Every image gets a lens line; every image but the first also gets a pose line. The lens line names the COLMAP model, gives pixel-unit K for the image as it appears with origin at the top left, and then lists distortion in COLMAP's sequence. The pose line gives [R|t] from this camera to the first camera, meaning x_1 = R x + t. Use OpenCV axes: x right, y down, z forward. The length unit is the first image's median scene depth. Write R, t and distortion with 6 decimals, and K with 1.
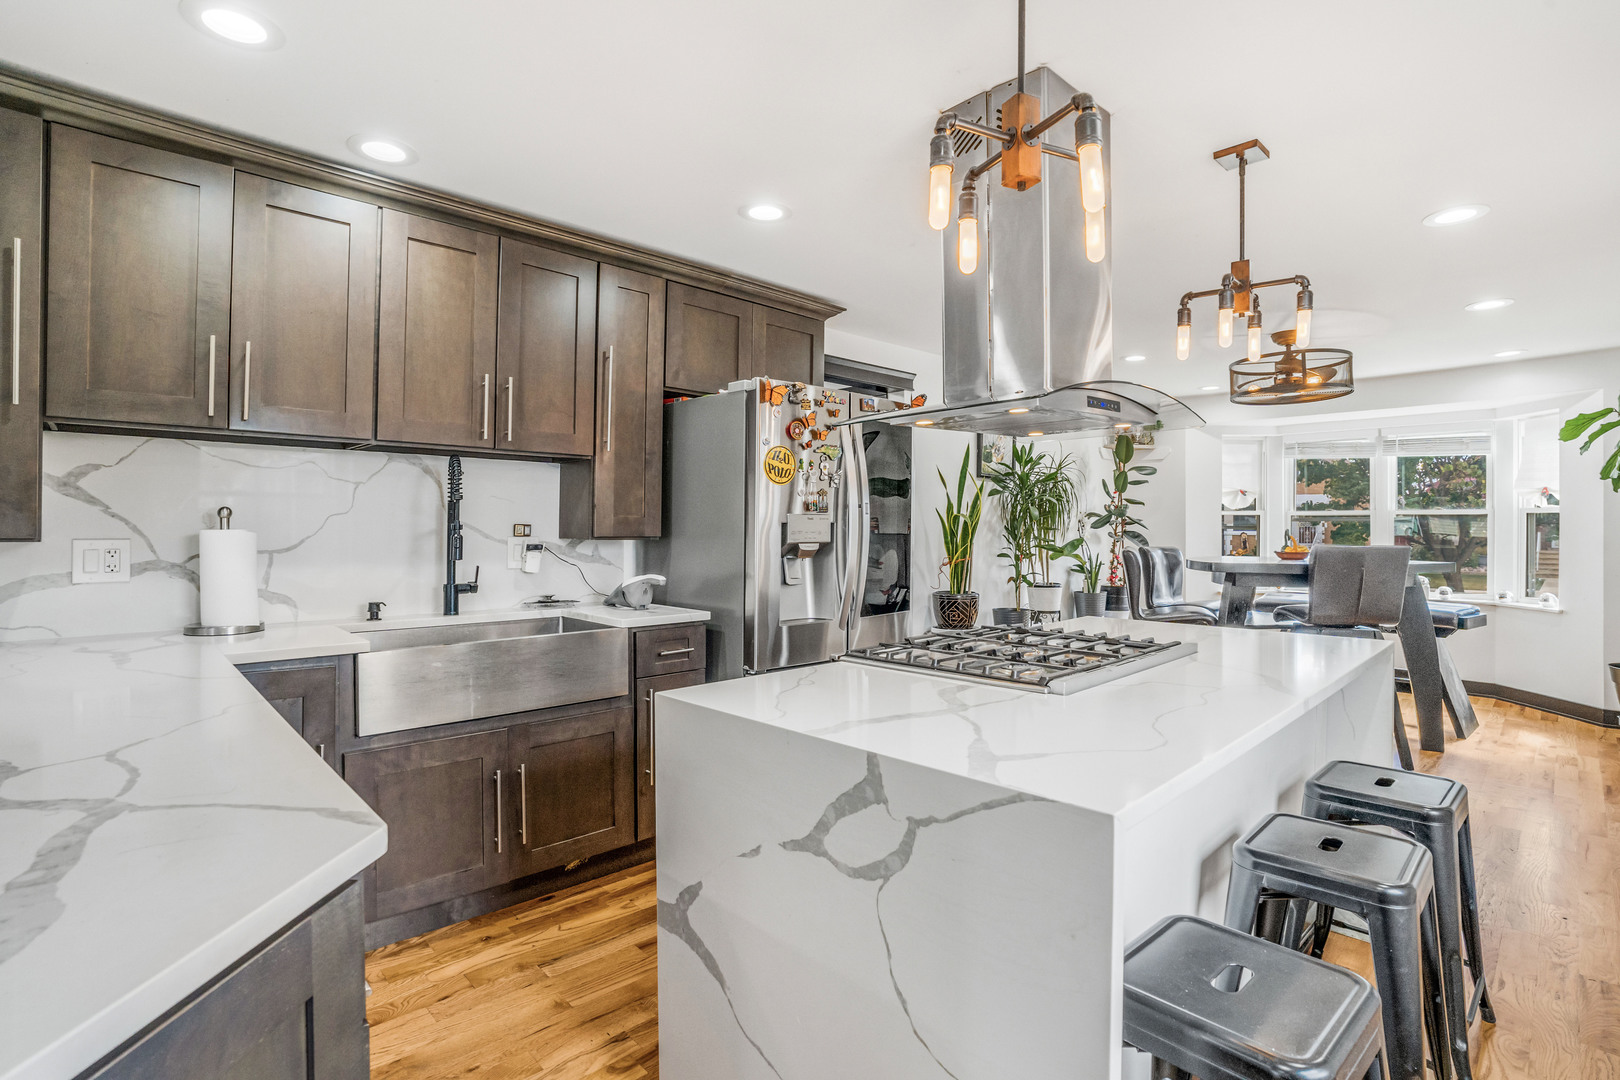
lens RADIAL K [[766.9, 0, 802.8], [0, 766.9, 531.2], [0, 0, 1]] dist [-0.064335, 0.023594]
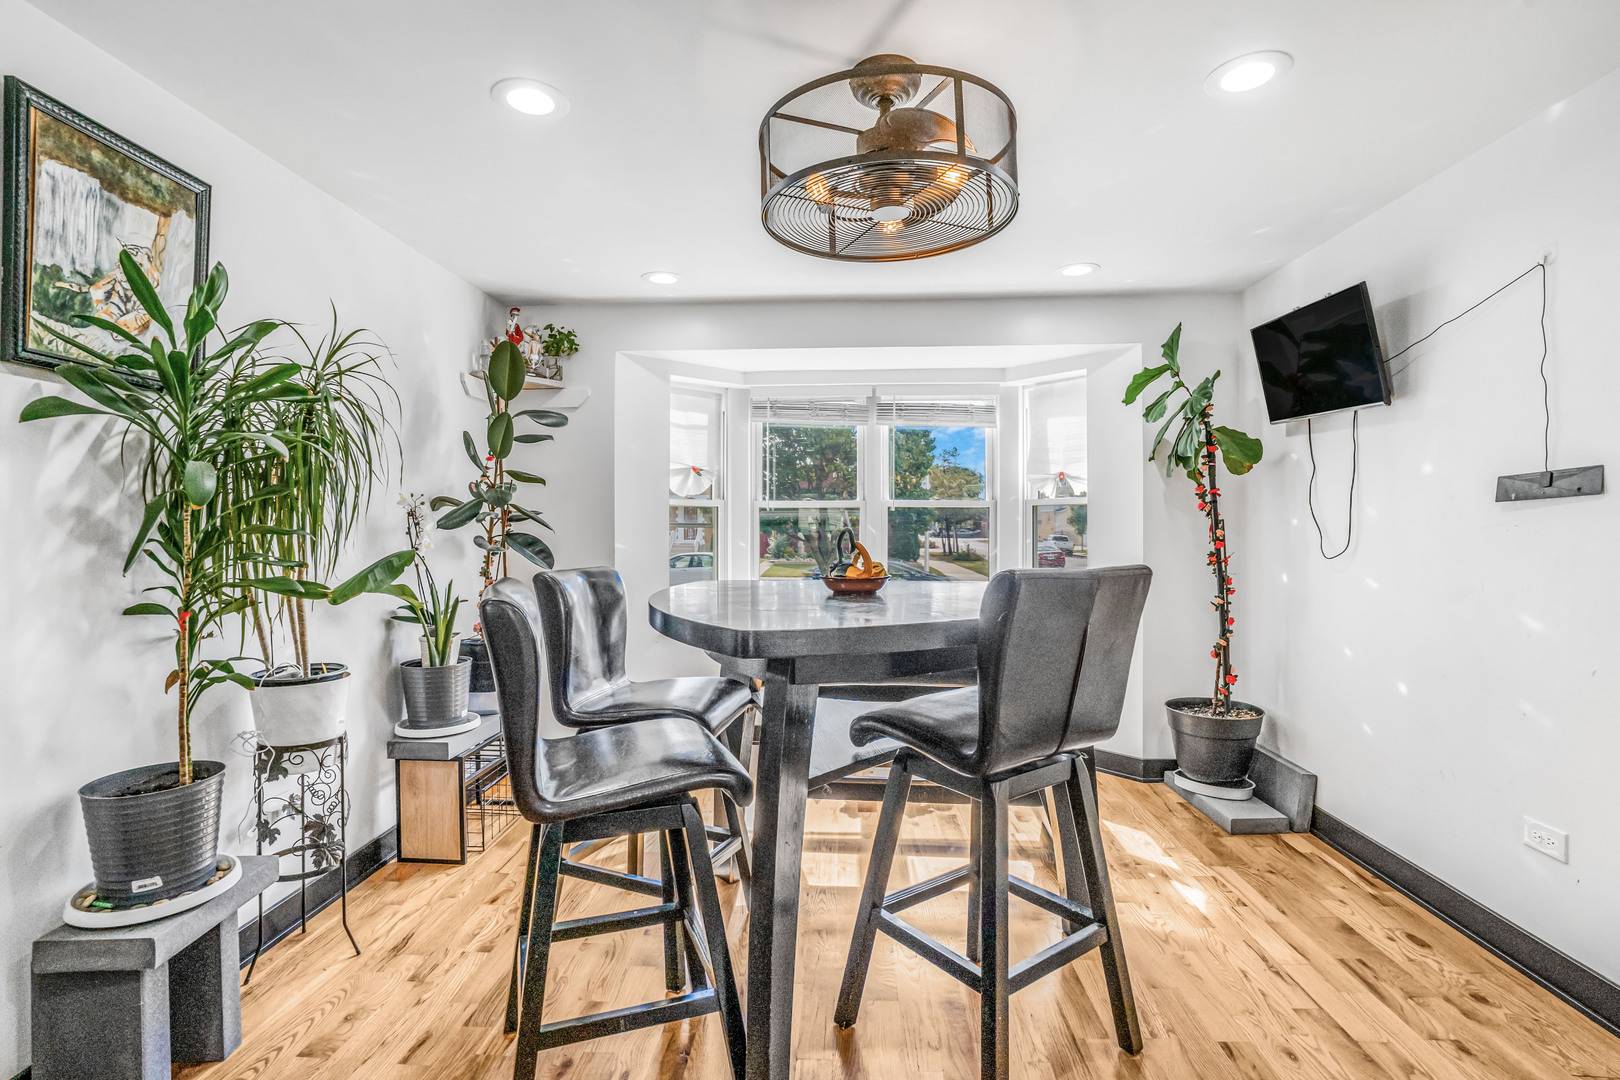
lens RADIAL K [[761.1, 0, 841.4], [0, 761.1, 529.0], [0, 0, 1]] dist [-0.061214, -0.000008]
pose [[0.697196, -0.006613, 0.716850, 0.242744], [0.008165, 0.999966, 0.001284, -0.002395], [-0.716834, 0.004958, 0.697227, 0.540951]]
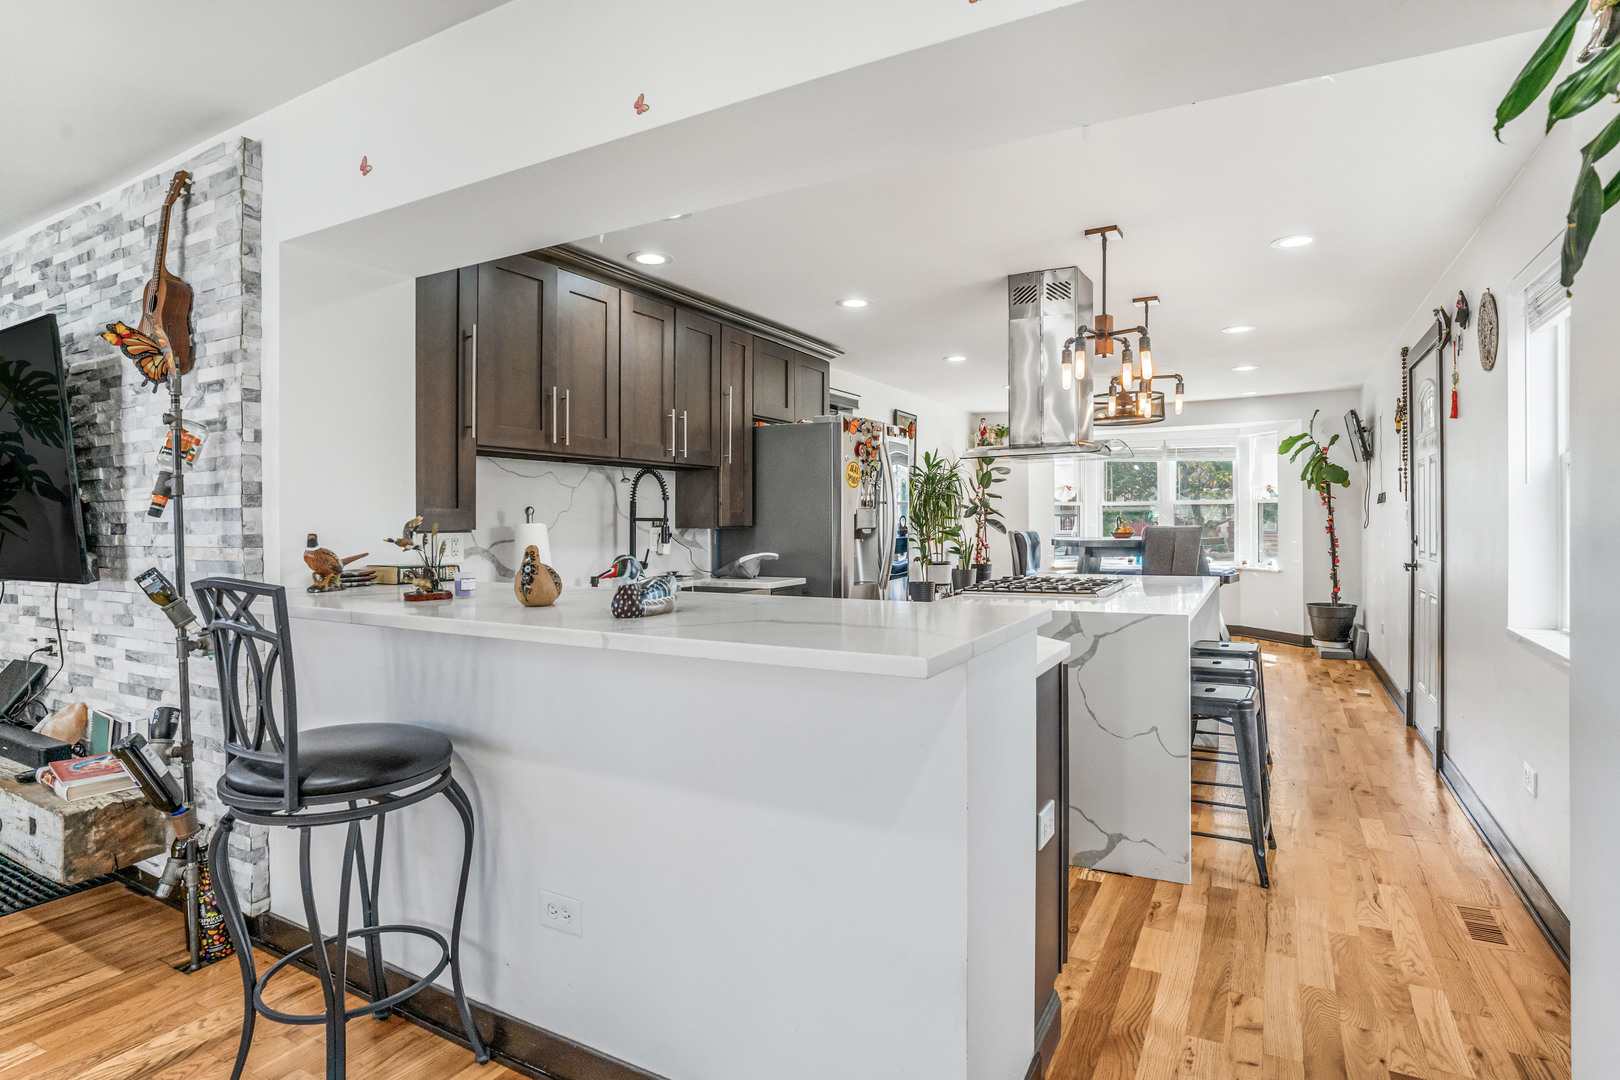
lens RADIAL K [[834.9, 0, 818.5], [0, 834.9, 528.7], [0, 0, 1]] dist [-0.018374, 0.000337]
pose [[0.951504, -0.015114, 0.307264, -0.288840], [0.013405, 0.999881, 0.007672, 0.001095], [-0.307344, -0.003181, 0.951593, -0.240182]]
